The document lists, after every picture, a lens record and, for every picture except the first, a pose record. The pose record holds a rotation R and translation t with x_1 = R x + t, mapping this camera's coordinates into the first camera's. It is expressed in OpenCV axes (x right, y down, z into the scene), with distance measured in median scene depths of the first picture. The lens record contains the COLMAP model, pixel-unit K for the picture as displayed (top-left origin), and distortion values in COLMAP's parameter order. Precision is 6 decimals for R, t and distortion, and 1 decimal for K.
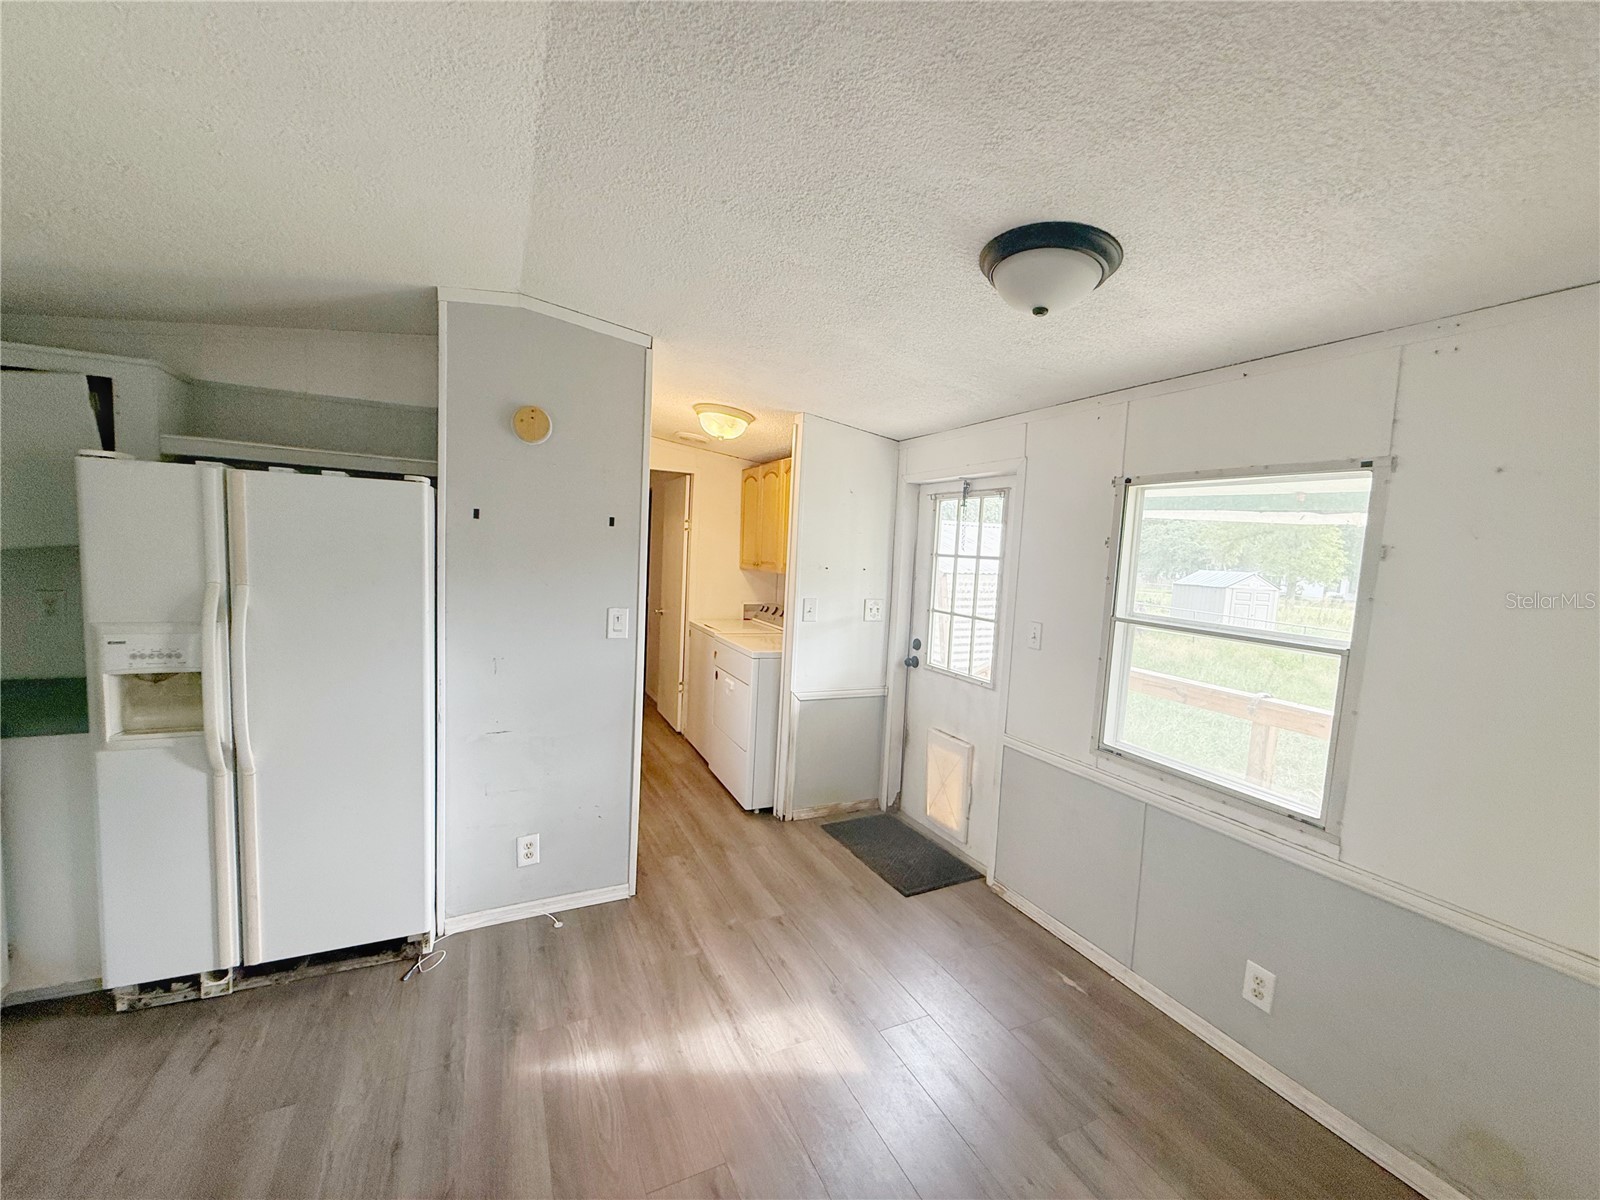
lens RADIAL K [[638.5, 0, 795.5], [0, 638.5, 602.0], [0, 0, 1]] dist [0.000017, 0.000091]
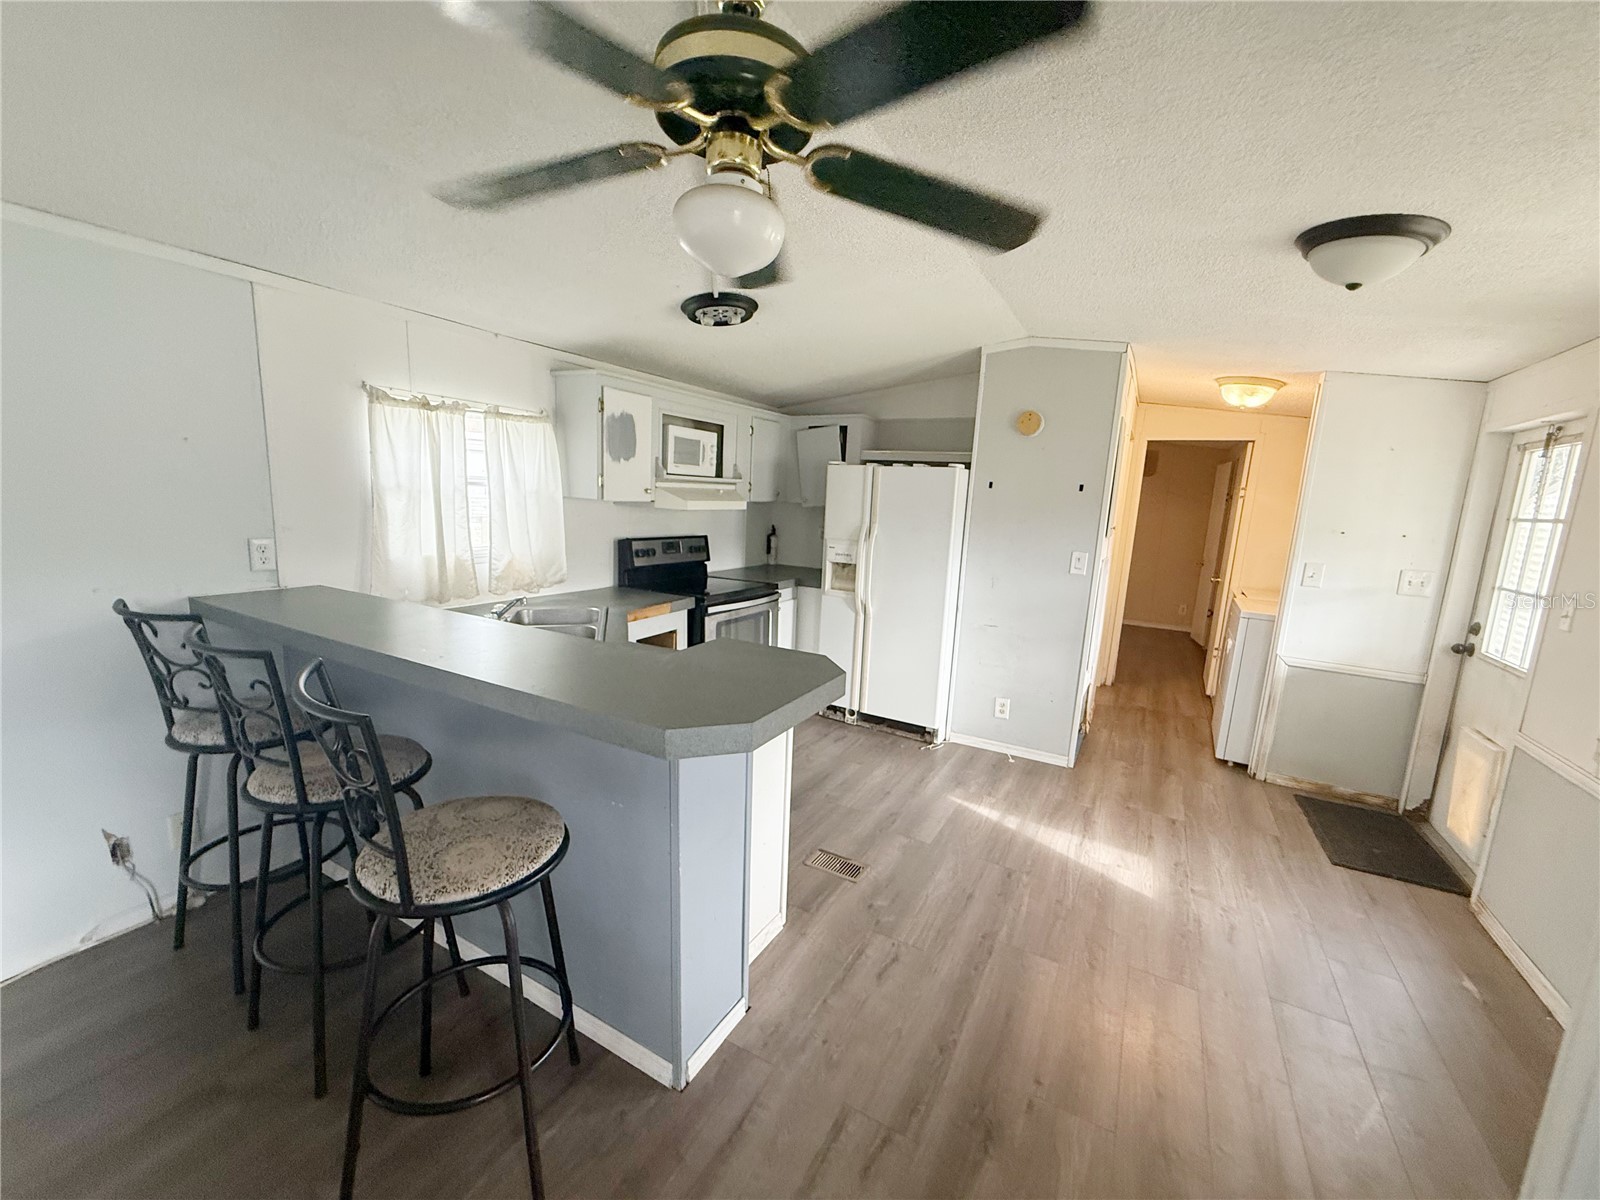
lens RADIAL K [[638.5, 0, 795.5], [0, 638.5, 602.0], [0, 0, 1]] dist [0.000017, 0.000091]
pose [[0.572814, 0.114953, -0.811585, 0.411715], [-0.089183, 0.992980, 0.077701, 0.053548], [0.814819, 0.027872, 0.579045, -0.232232]]
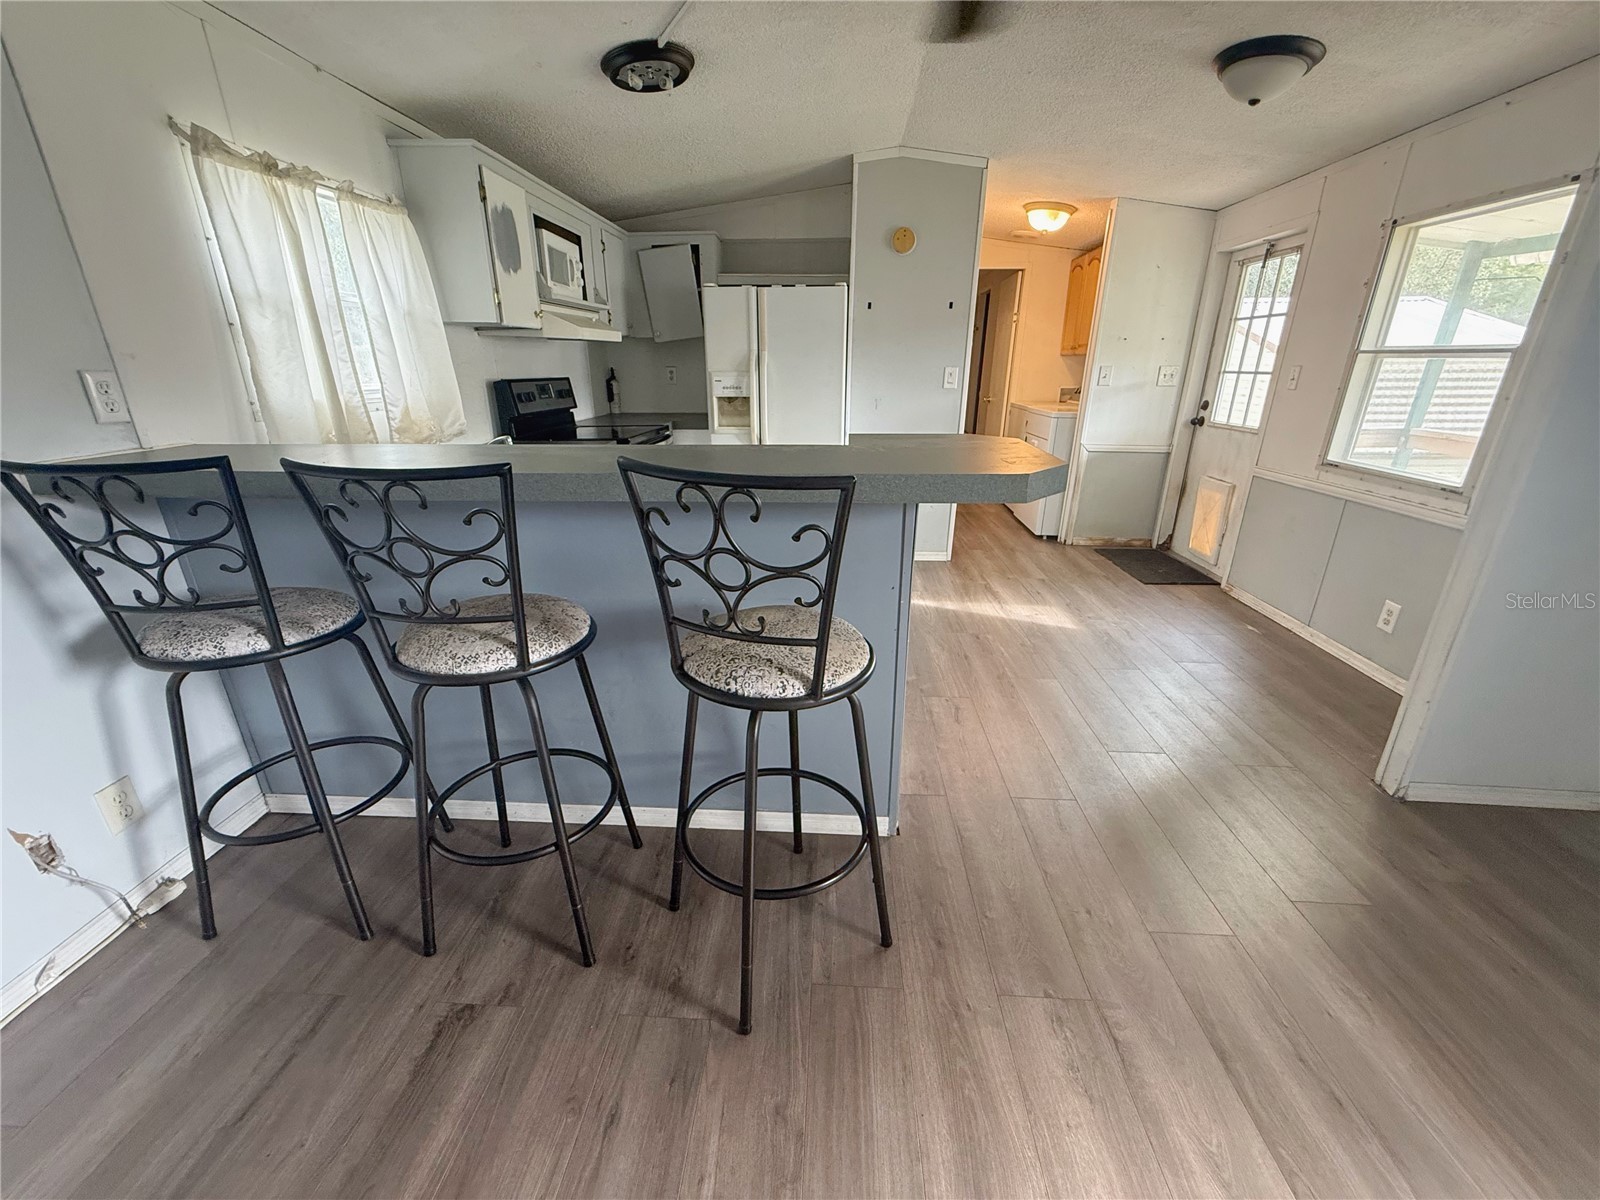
lens RADIAL K [[638.5, 0, 795.5], [0, 638.5, 602.0], [0, 0, 1]] dist [0.000017, 0.000091]
pose [[0.872237, 0.126724, -0.472381, 0.156480], [-0.001736, 0.966646, 0.256112, 0.135298], [0.489081, -0.222570, 0.843364, -0.491577]]
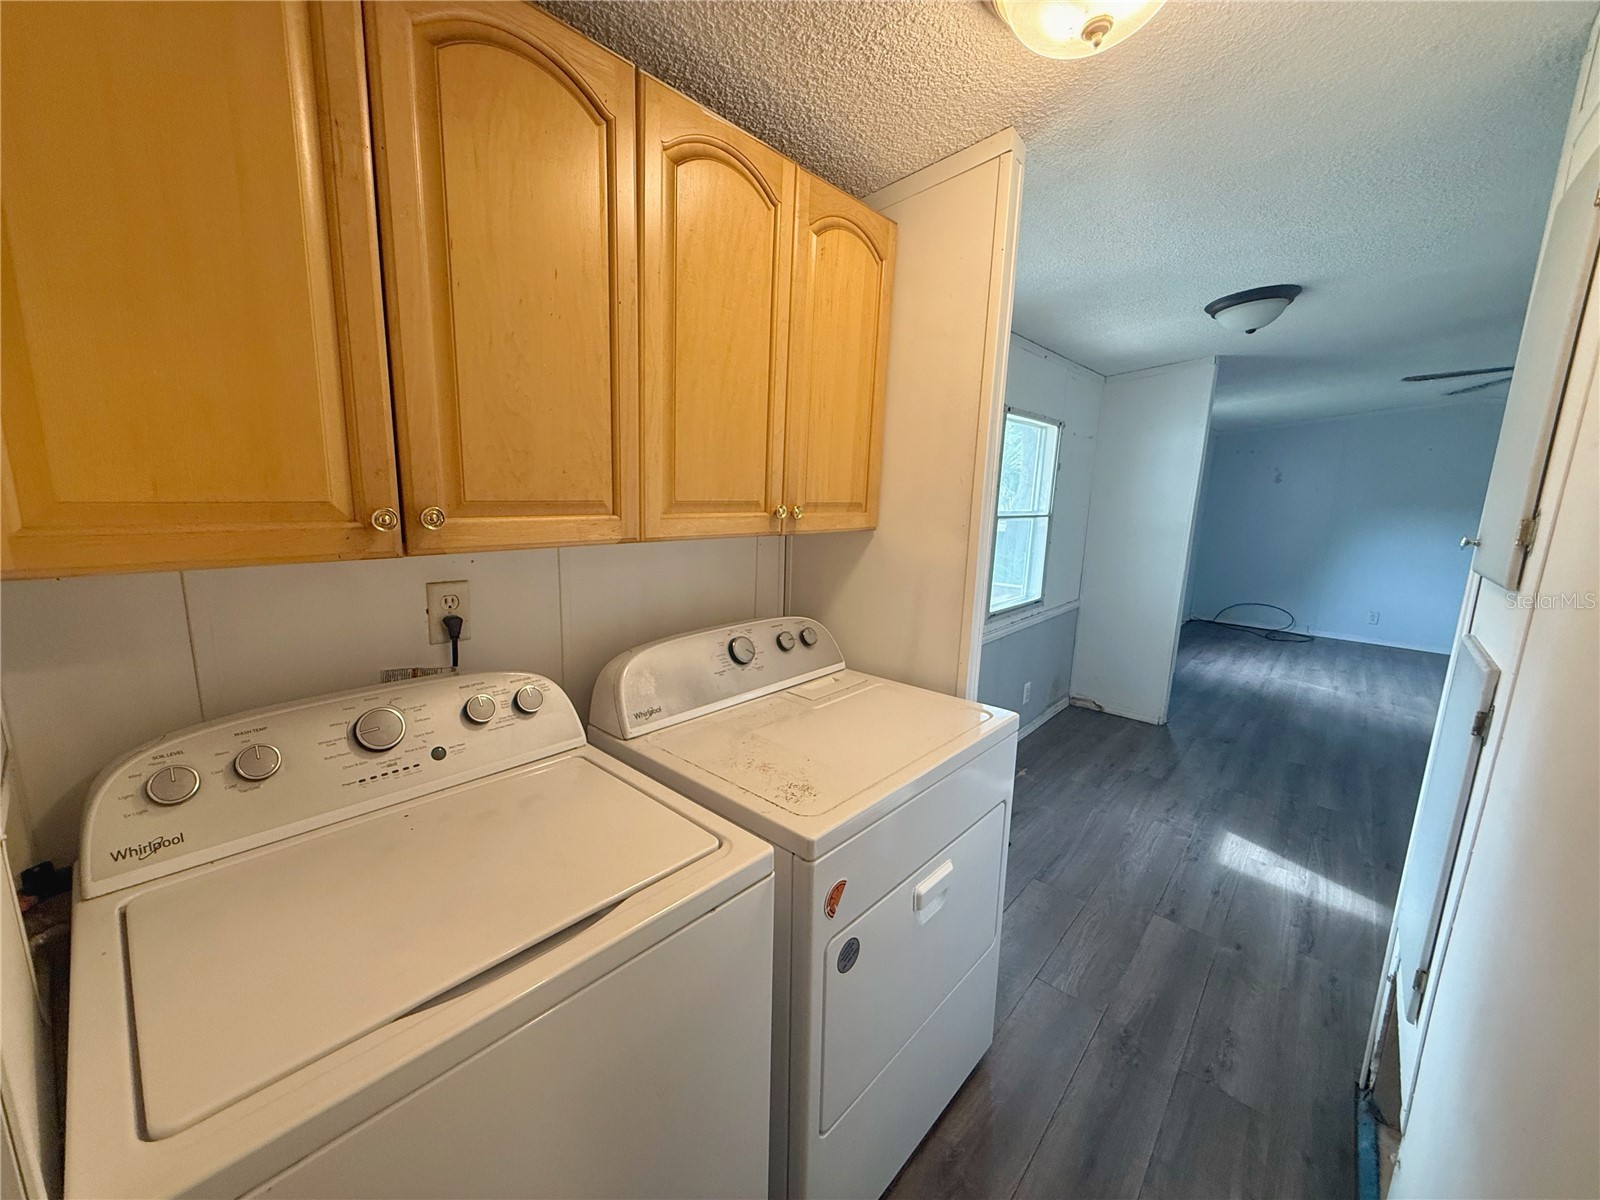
lens RADIAL K [[638.5, 0, 795.5], [0, 638.5, 602.0], [0, 0, 1]] dist [0.000017, 0.000091]
pose [[-0.396907, -0.229576, 0.888684, -0.414082], [0.026220, 0.964983, 0.260997, -0.121620], [-0.917484, 0.126893, -0.376989, 1.459651]]
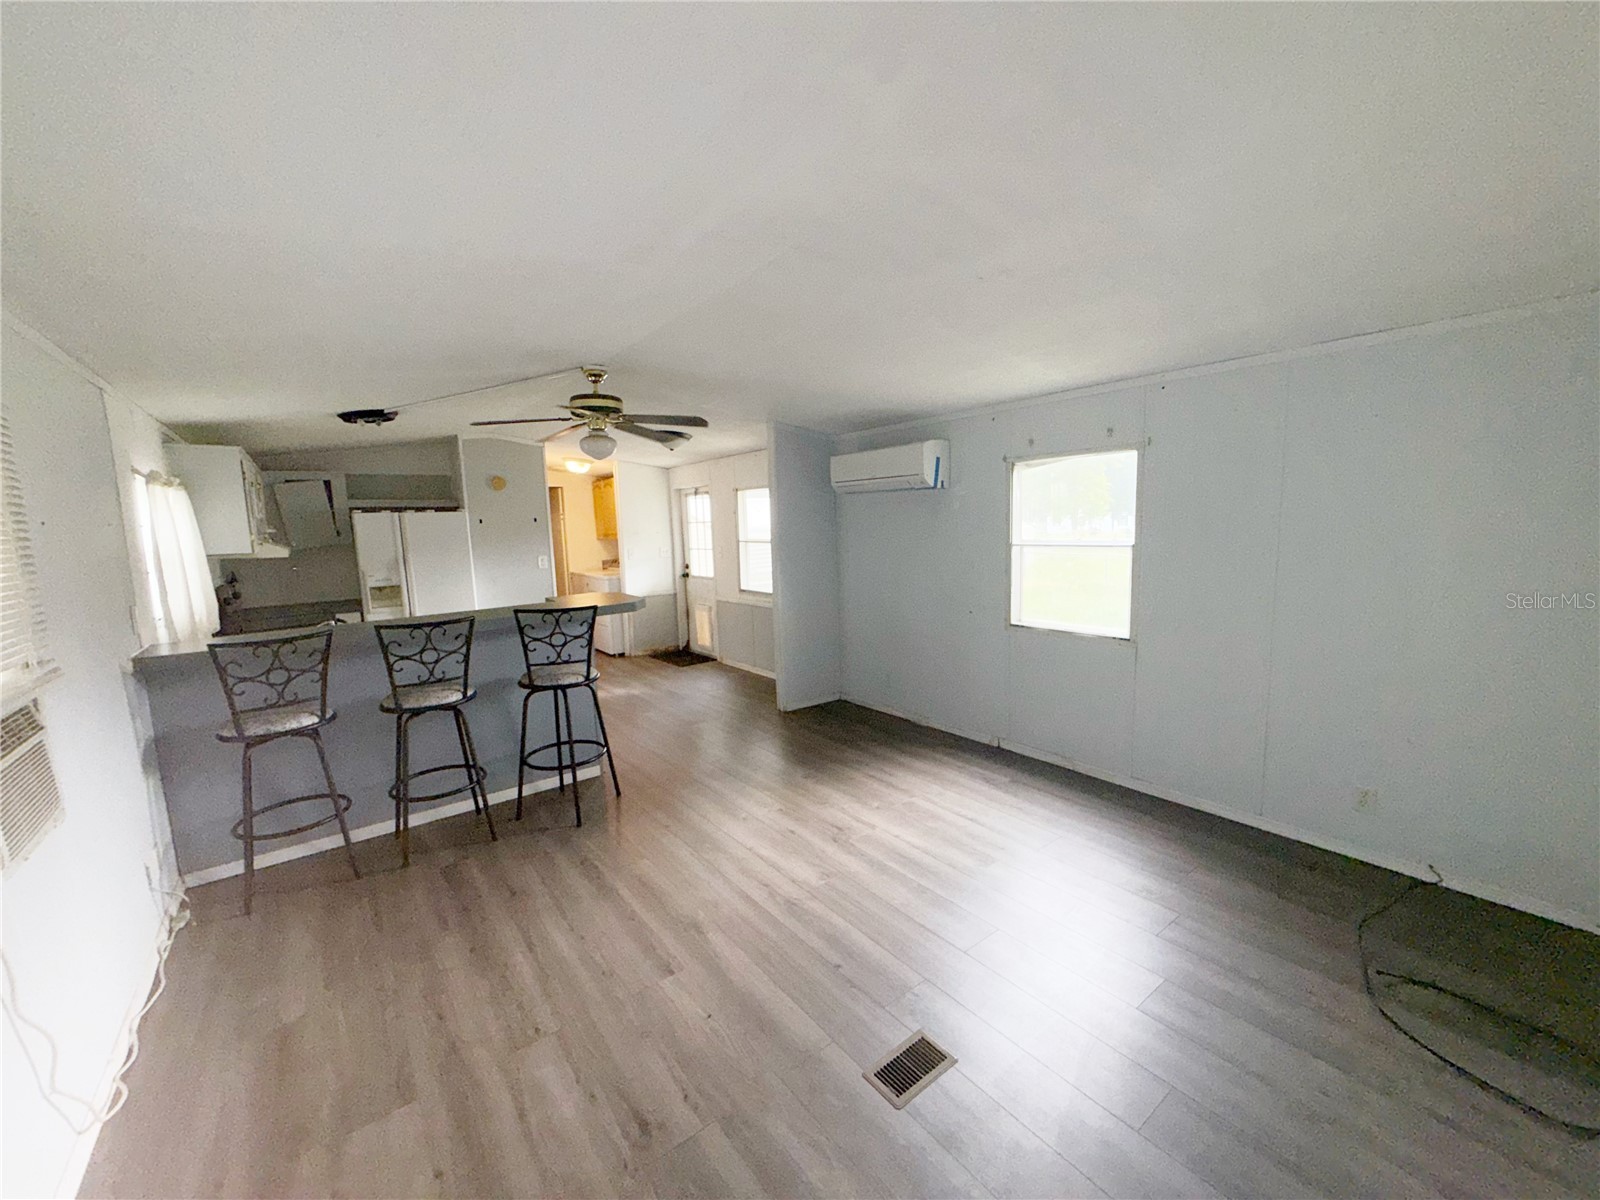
lens RADIAL K [[638.5, 0, 795.5], [0, 638.5, 602.0], [0, 0, 1]] dist [0.000017, 0.000091]
pose [[0.976962, -0.104427, 0.186120, 0.158573], [0.096403, 0.994000, 0.051678, 0.126682], [-0.190400, -0.032545, 0.981167, -1.294985]]
